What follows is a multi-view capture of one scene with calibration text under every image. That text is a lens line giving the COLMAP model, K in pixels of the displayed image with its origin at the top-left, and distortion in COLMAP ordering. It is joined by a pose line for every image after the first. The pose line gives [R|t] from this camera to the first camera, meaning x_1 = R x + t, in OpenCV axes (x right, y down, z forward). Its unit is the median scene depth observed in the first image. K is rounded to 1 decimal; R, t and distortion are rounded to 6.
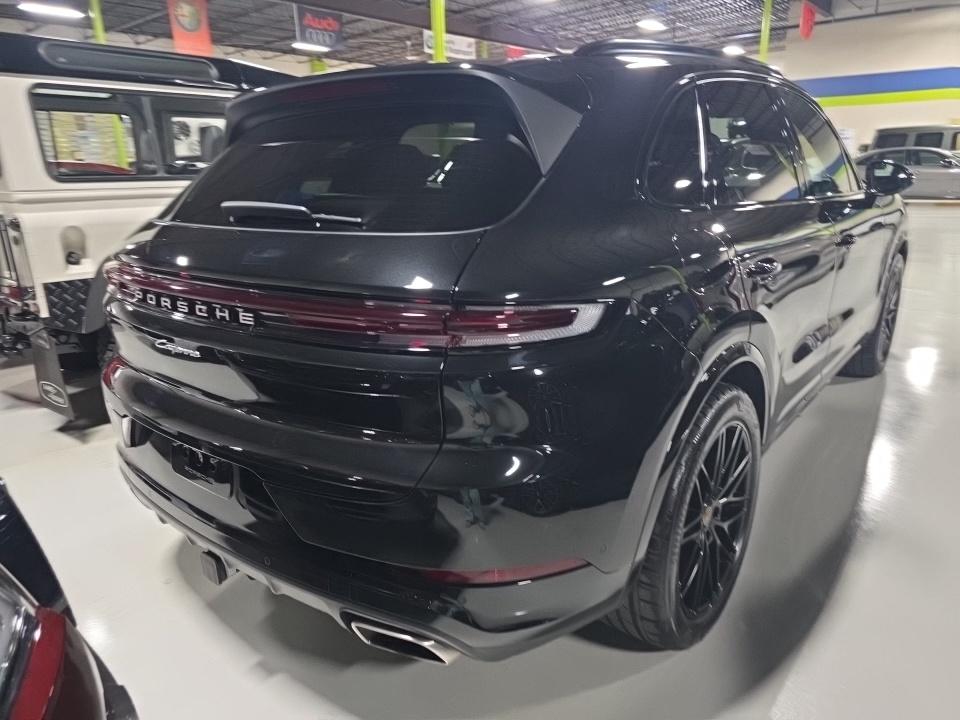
lens RADIAL K [[645.4, 0, 481.9], [0, 645.4, 365.8], [0, 0, 1]] dist [0.029016, -0.016481]
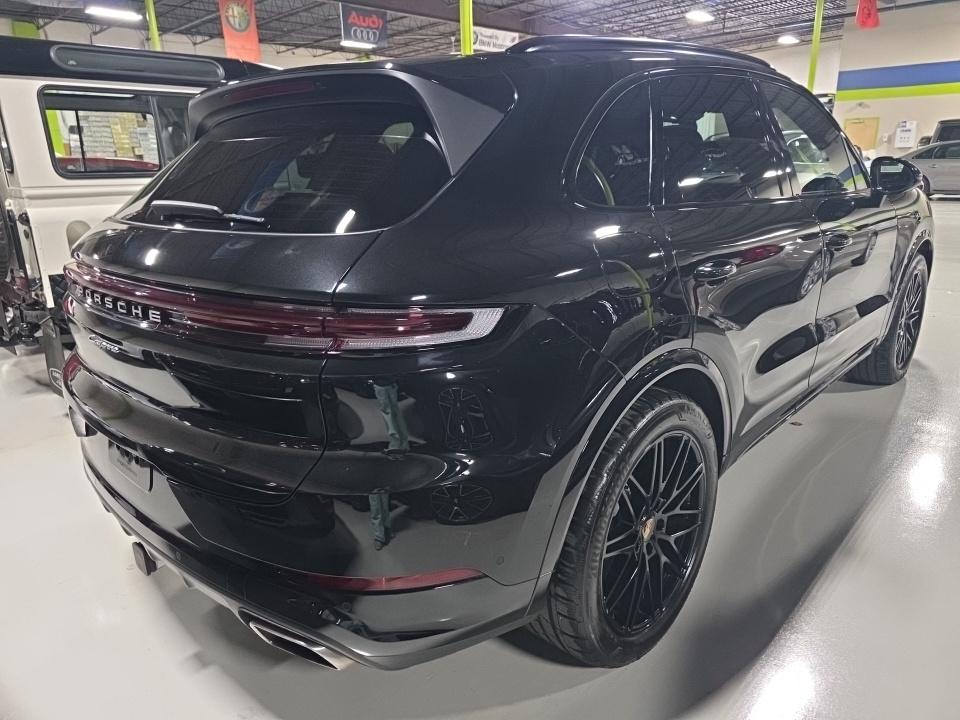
lens RADIAL K [[645.4, 0, 477.8], [0, 645.4, 354.5], [0, 0, 1]] dist [0.029016, -0.016481]
pose [[0.996351, 0.022945, -0.082213, 0.157501], [-0.023522, 0.999705, -0.006047, -0.013362], [0.082050, 0.007959, 0.996596, 0.020878]]
